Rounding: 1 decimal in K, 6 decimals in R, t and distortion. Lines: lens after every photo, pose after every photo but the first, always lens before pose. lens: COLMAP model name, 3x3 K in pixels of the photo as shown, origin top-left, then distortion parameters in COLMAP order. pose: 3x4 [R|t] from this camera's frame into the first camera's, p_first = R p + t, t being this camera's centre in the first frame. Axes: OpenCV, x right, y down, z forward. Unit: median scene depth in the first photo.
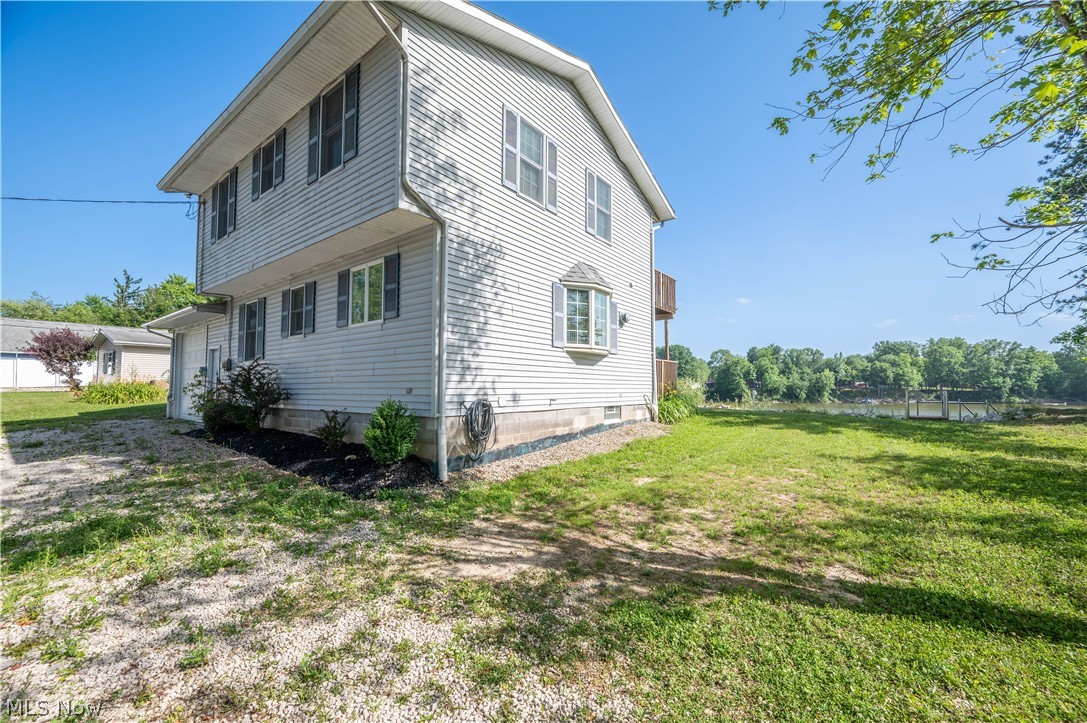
lens RADIAL K [[430.6, 0, 542.6], [0, 430.6, 360.6], [0, 0, 1]] dist [-0.003556, -0.001075]
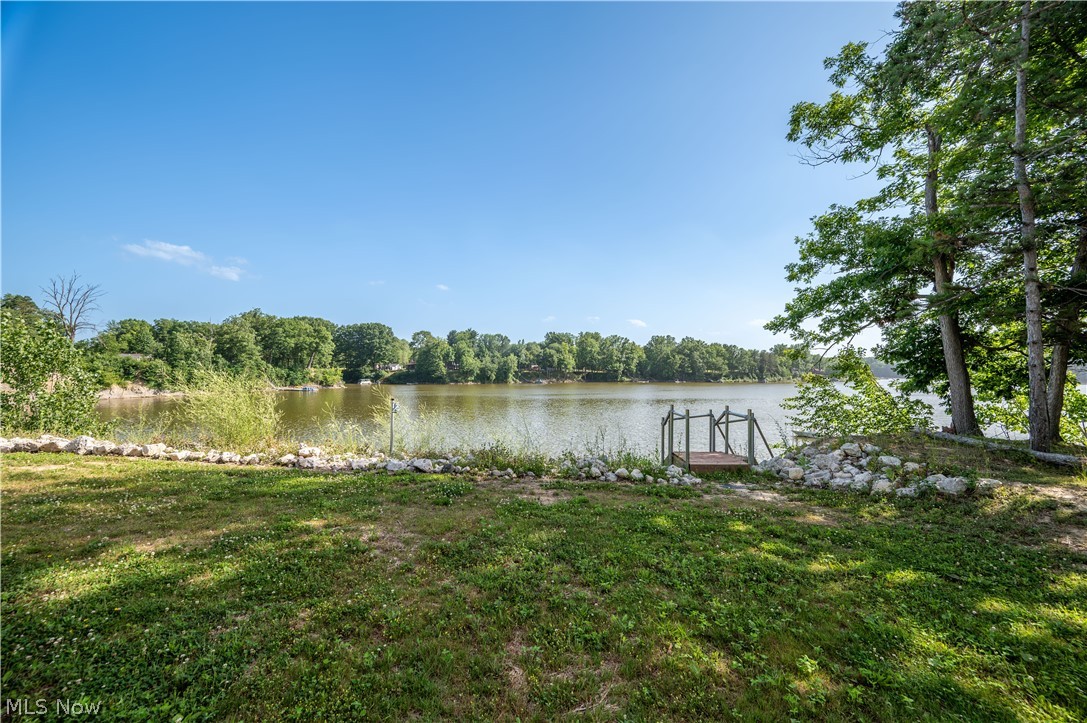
lens RADIAL K [[430.6, 0, 547.6], [0, 430.6, 361.2], [0, 0, 1]] dist [-0.003556, -0.001075]
pose [[0.784737, 0.015754, 0.619629, 0.033858], [-0.044447, 0.998534, 0.030903, 0.000657], [-0.618233, -0.051792, 0.784287, 0.054308]]
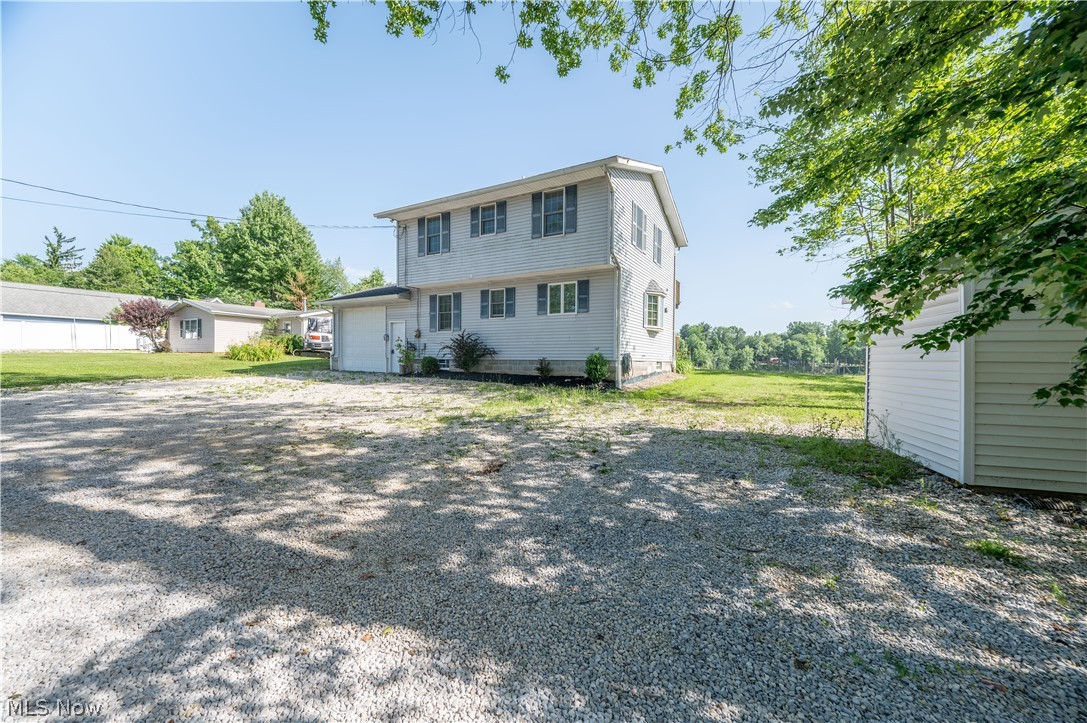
lens RADIAL K [[430.6, 0, 540.6], [0, 430.6, 365.4], [0, 0, 1]] dist [-0.003556, -0.001075]
pose [[0.990254, 0.008020, 0.139045, -0.023436], [-0.018166, 0.997250, 0.071856, 0.000220], [-0.138086, -0.073682, 0.987676, -0.027695]]
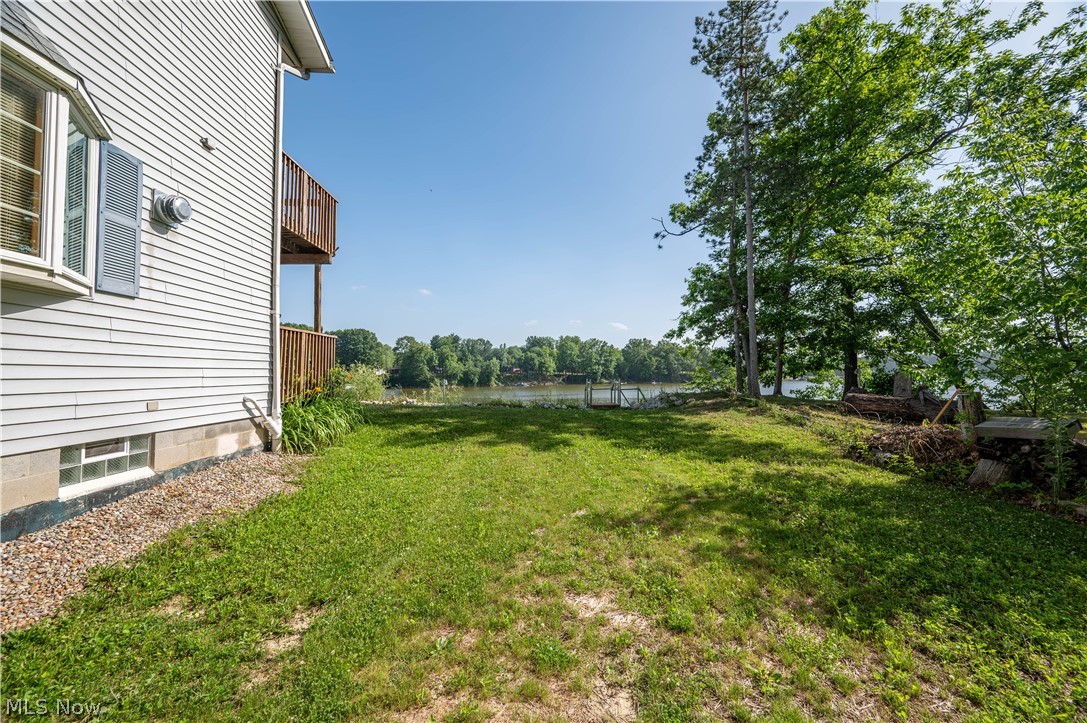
lens RADIAL K [[430.6, 0, 548.2], [0, 430.6, 364.9], [0, 0, 1]] dist [-0.003556, -0.001075]
pose [[0.756762, 0.007214, 0.653651, 0.008669], [-0.034620, 0.998978, 0.029056, 0.000853], [-0.652773, -0.044618, 0.756238, 0.020988]]
